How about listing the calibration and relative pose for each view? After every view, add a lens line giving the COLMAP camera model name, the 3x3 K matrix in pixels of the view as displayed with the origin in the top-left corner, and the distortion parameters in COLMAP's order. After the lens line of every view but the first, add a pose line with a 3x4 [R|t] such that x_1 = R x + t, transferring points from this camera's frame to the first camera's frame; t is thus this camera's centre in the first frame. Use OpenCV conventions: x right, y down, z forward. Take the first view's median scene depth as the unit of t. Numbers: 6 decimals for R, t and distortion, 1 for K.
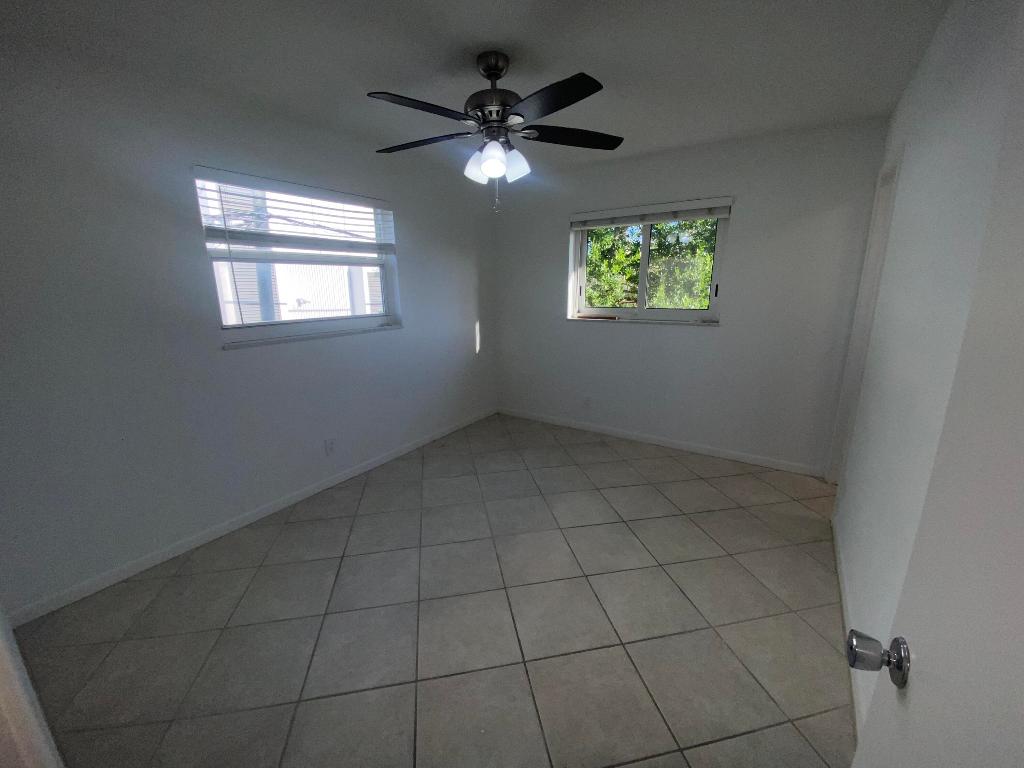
lens RADIAL K [[414.1, 0, 509.1], [0, 414.1, 383.8], [0, 0, 1]] dist [-0.000456, -0.000195]
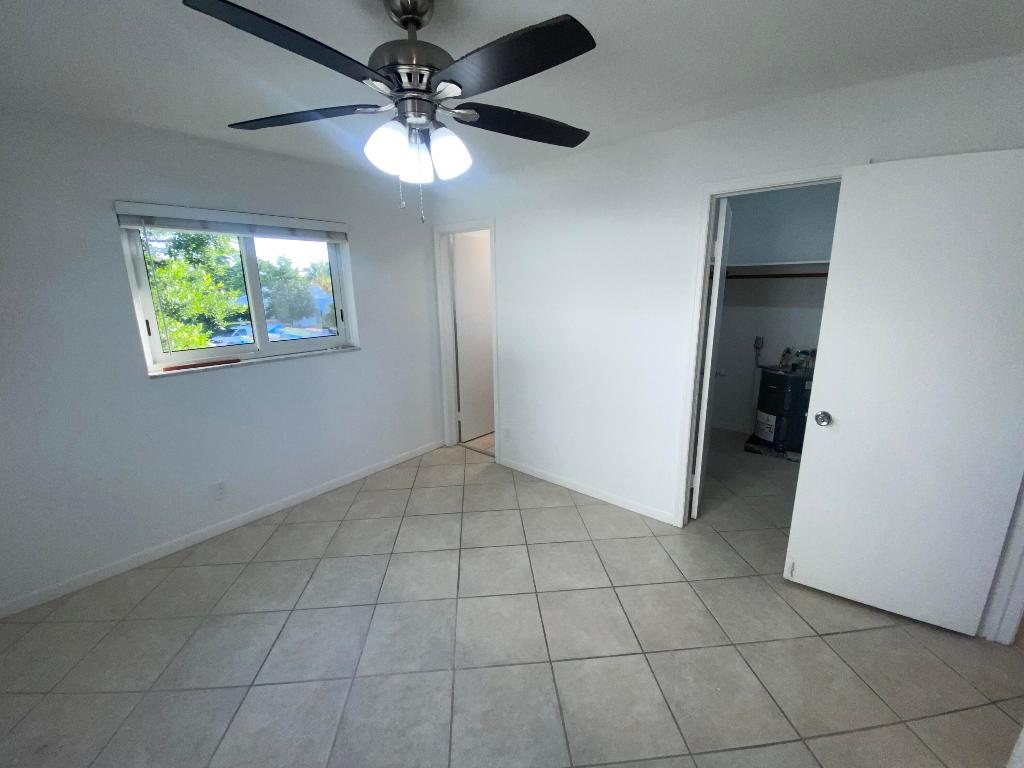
lens RADIAL K [[414.1, 0, 509.1], [0, 414.1, 383.8], [0, 0, 1]] dist [-0.000456, -0.000195]
pose [[0.102232, -0.222697, 0.969513, -0.502455], [0.251761, 0.948681, 0.191365, -0.174832], [-0.962375, 0.224521, 0.153052, 0.552631]]
